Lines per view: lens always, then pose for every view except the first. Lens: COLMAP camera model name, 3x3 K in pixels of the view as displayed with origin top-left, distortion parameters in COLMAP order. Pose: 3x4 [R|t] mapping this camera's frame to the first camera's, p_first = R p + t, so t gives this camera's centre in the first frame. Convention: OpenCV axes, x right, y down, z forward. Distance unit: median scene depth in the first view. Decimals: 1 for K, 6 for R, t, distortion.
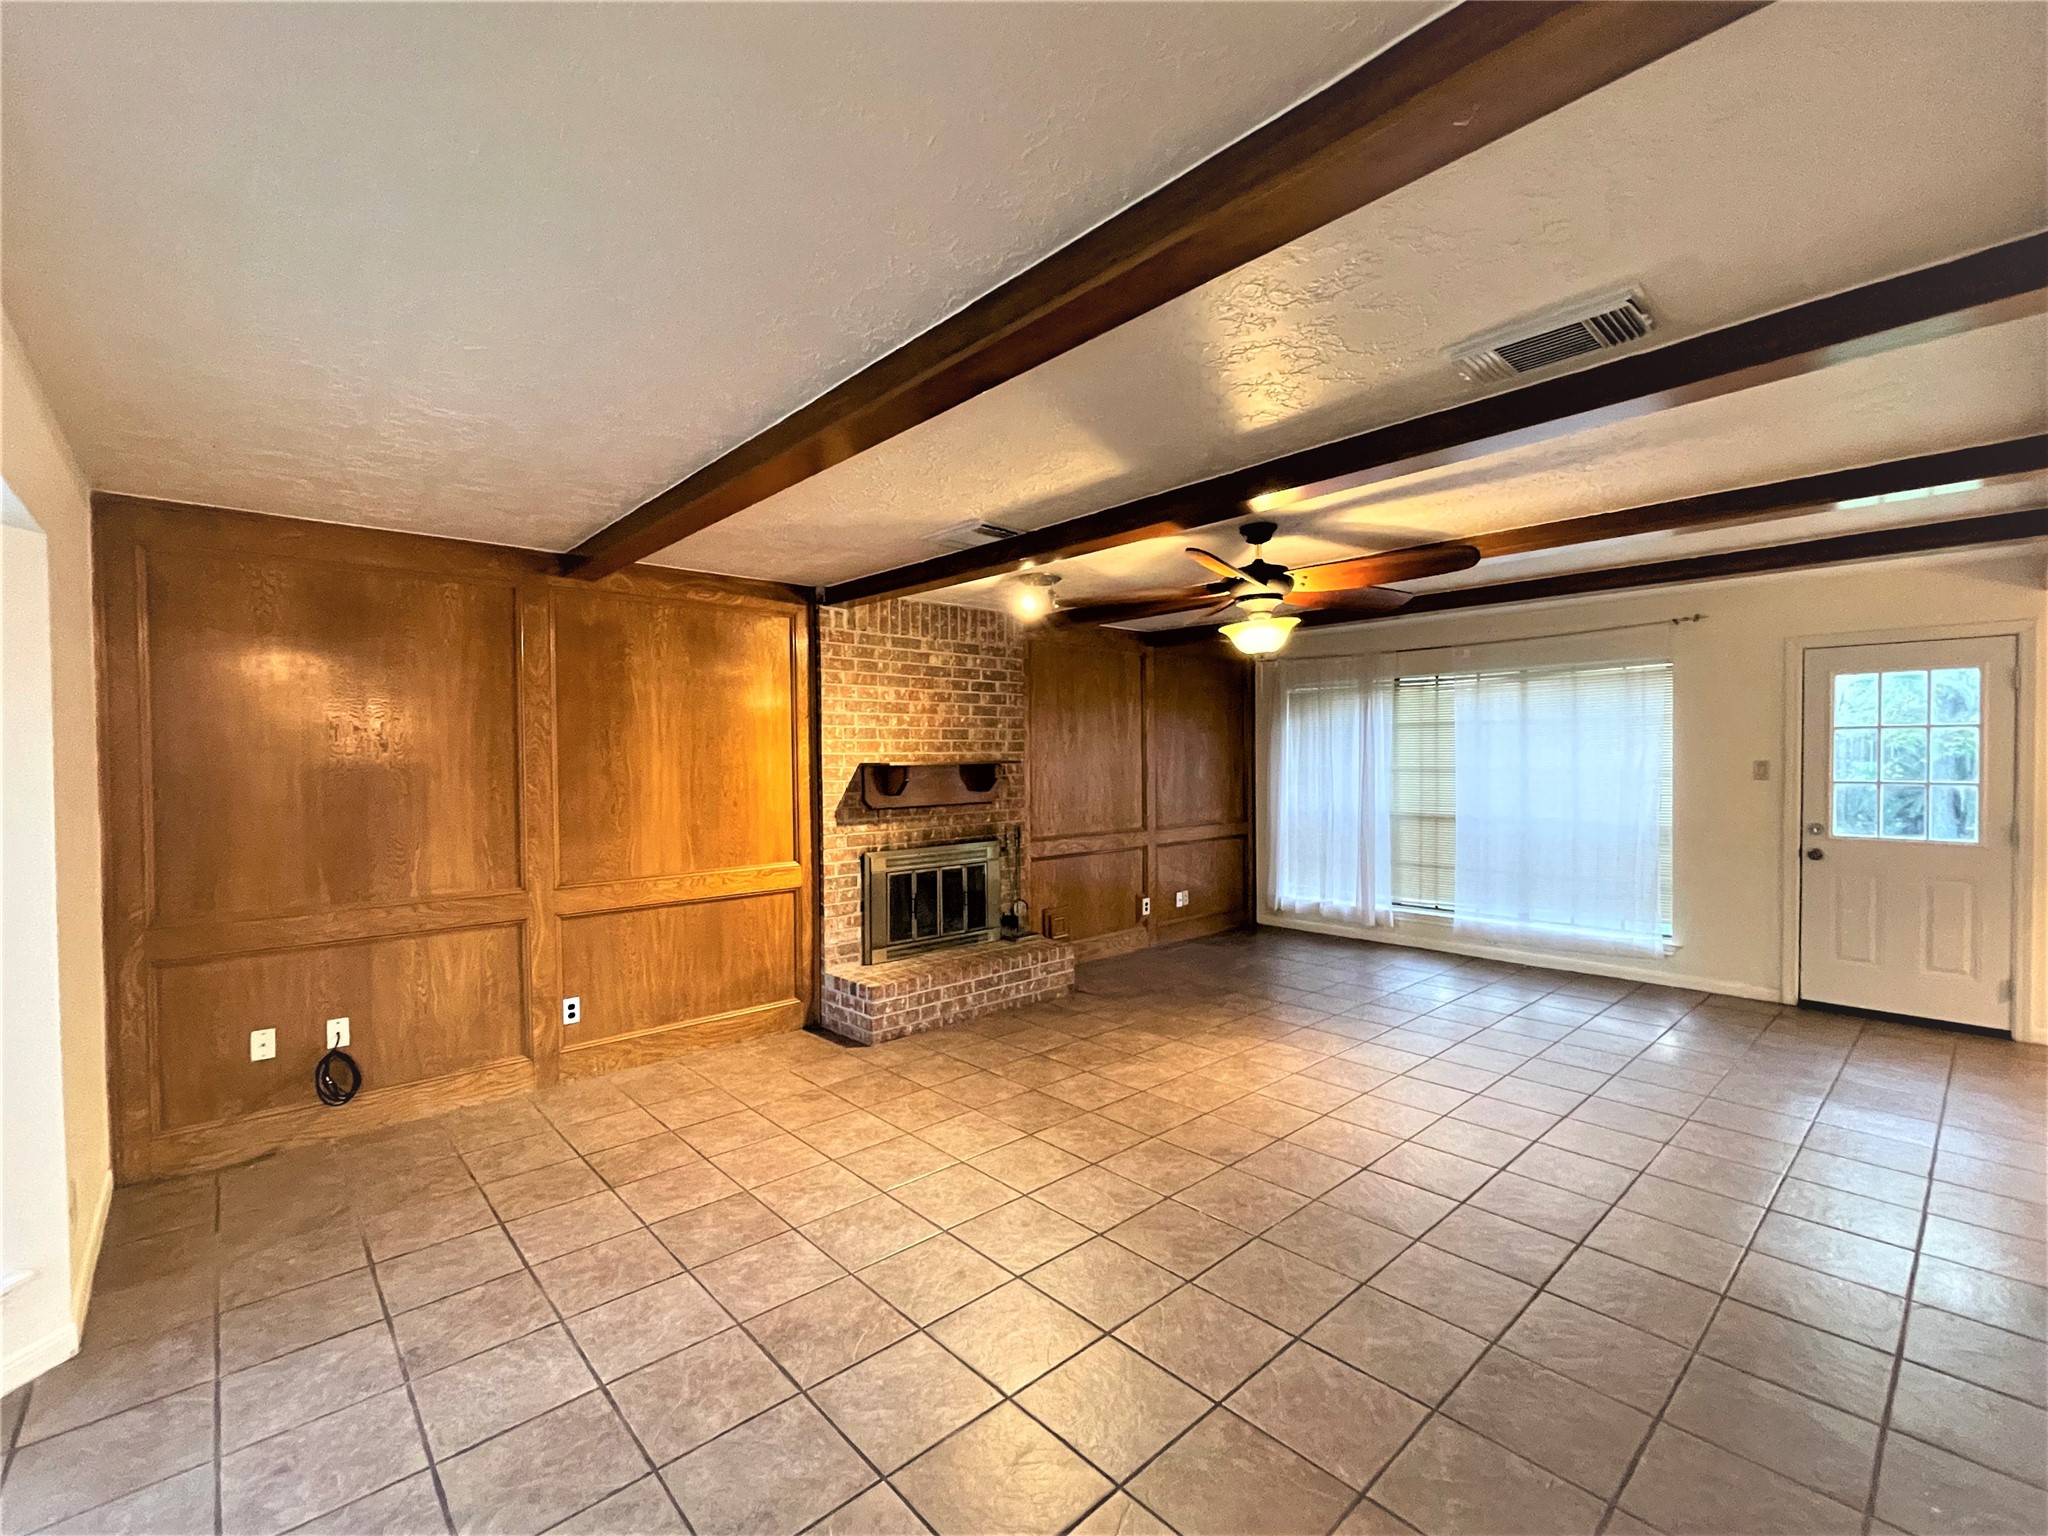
lens RADIAL K [[888.2, 0, 1020.4], [0, 888.2, 771.1], [0, 0, 1]] dist [0.003823, -0.001475]
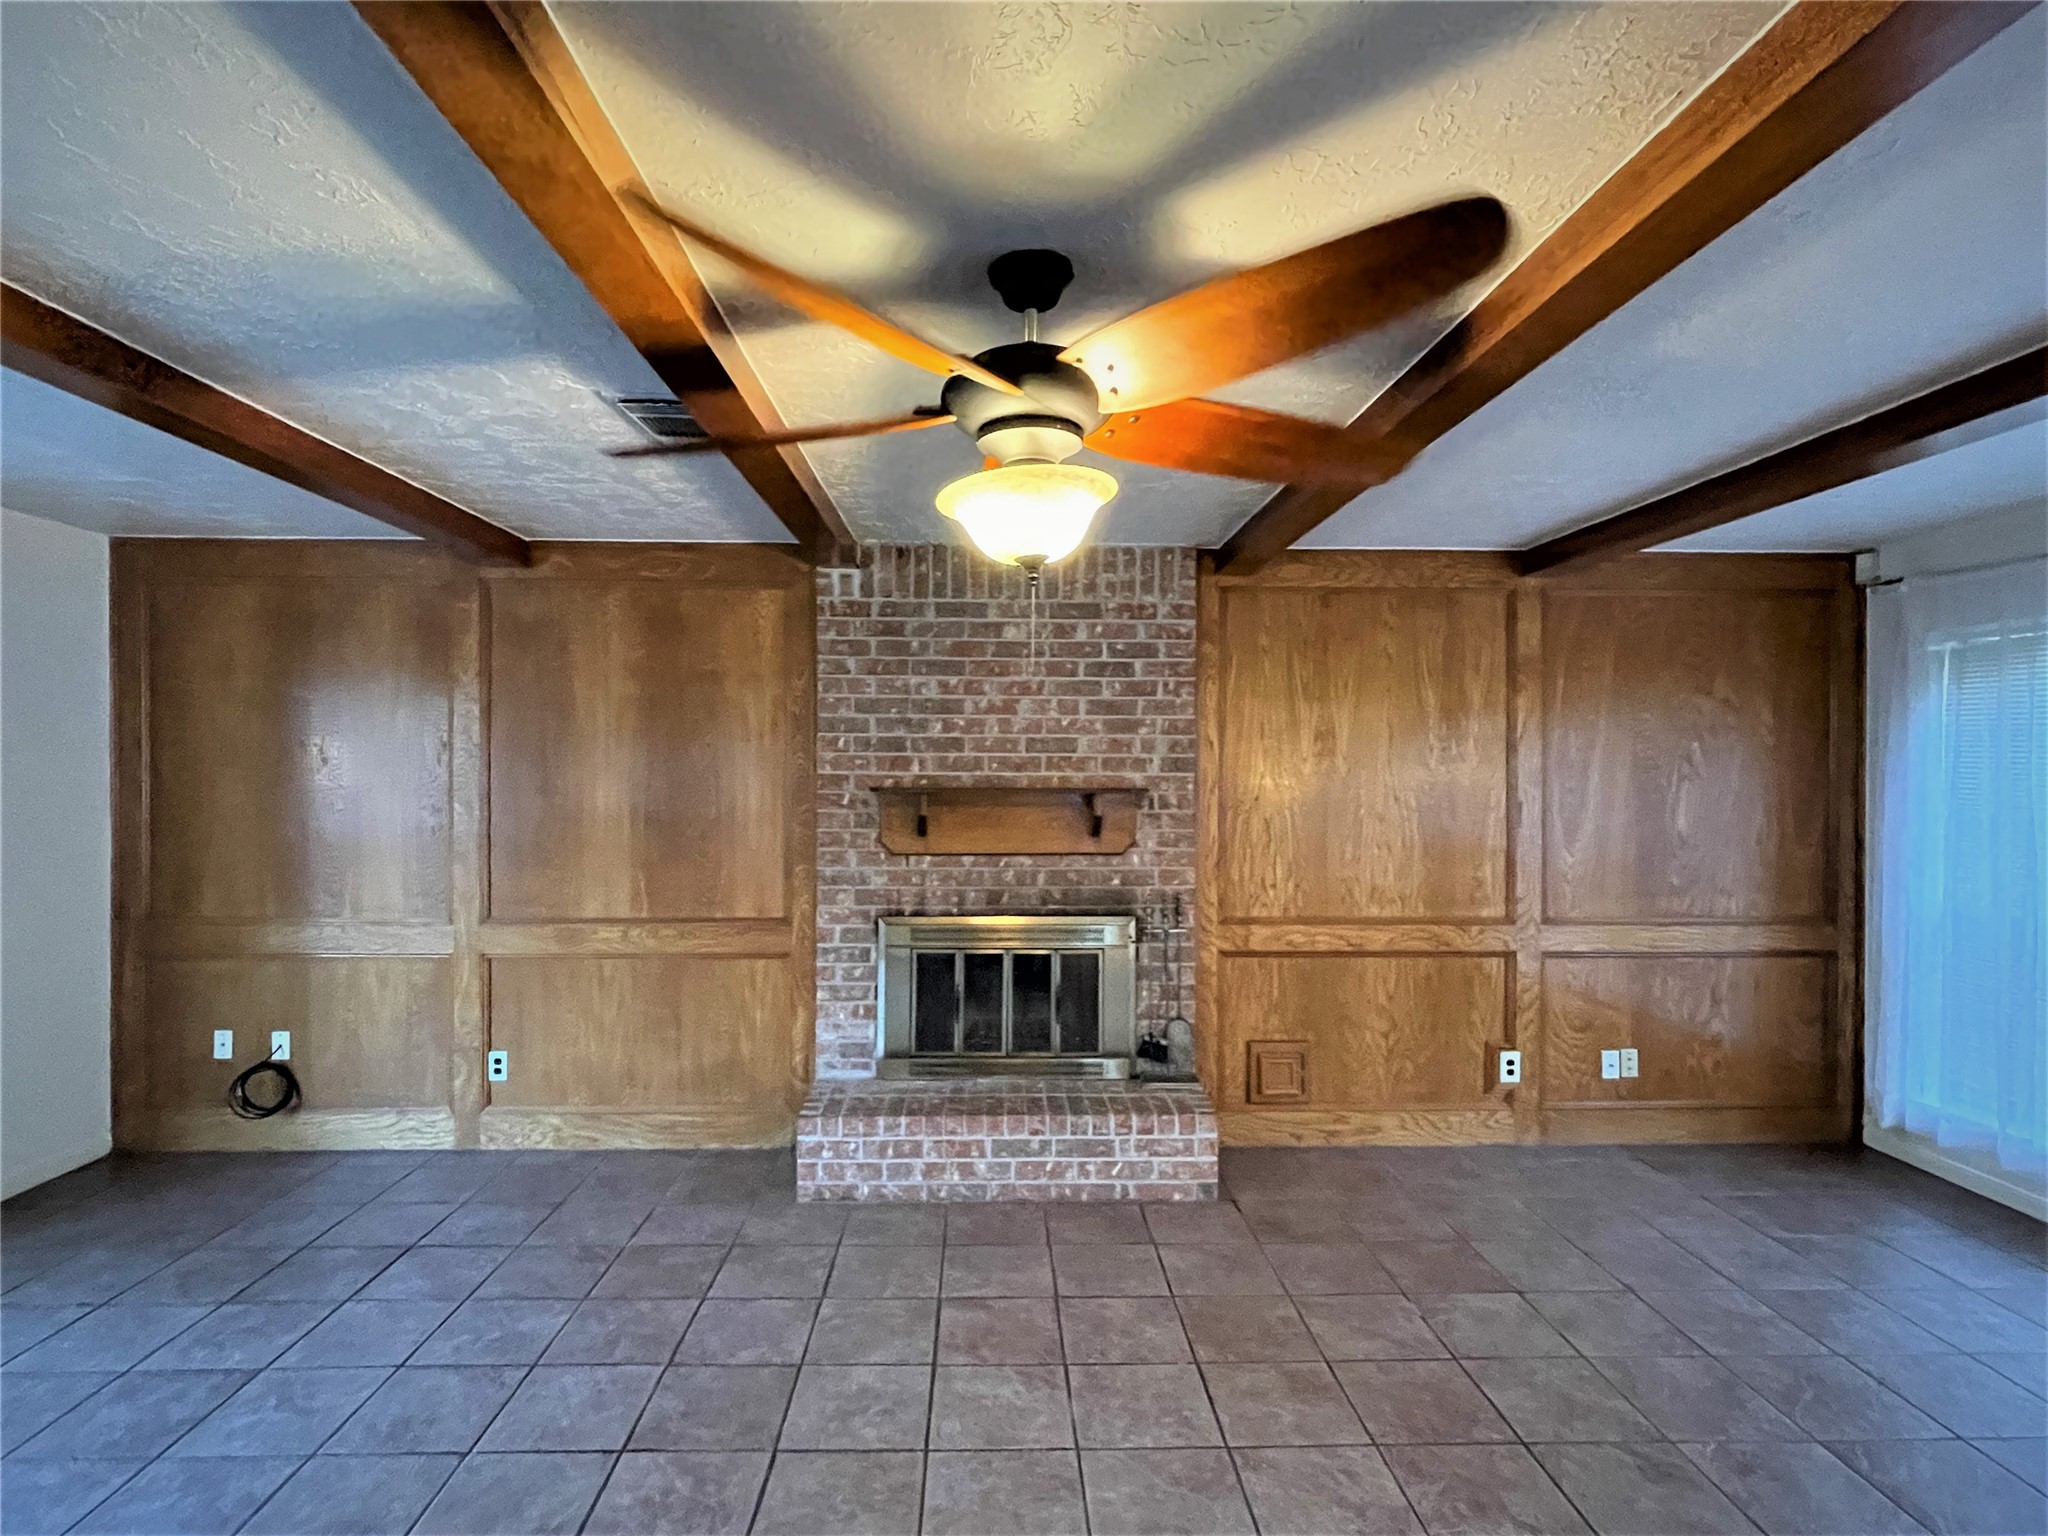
lens RADIAL K [[1049.7, 0, 1021.1], [0, 1049.7, 759.8], [0, 0, 1]] dist [-0.004461, 0.005542]
pose [[0.758232, 0.009440, -0.651917, 0.424063], [-0.022416, 0.999681, -0.011595, -0.022323], [0.651599, 0.023405, 0.758202, 0.427153]]
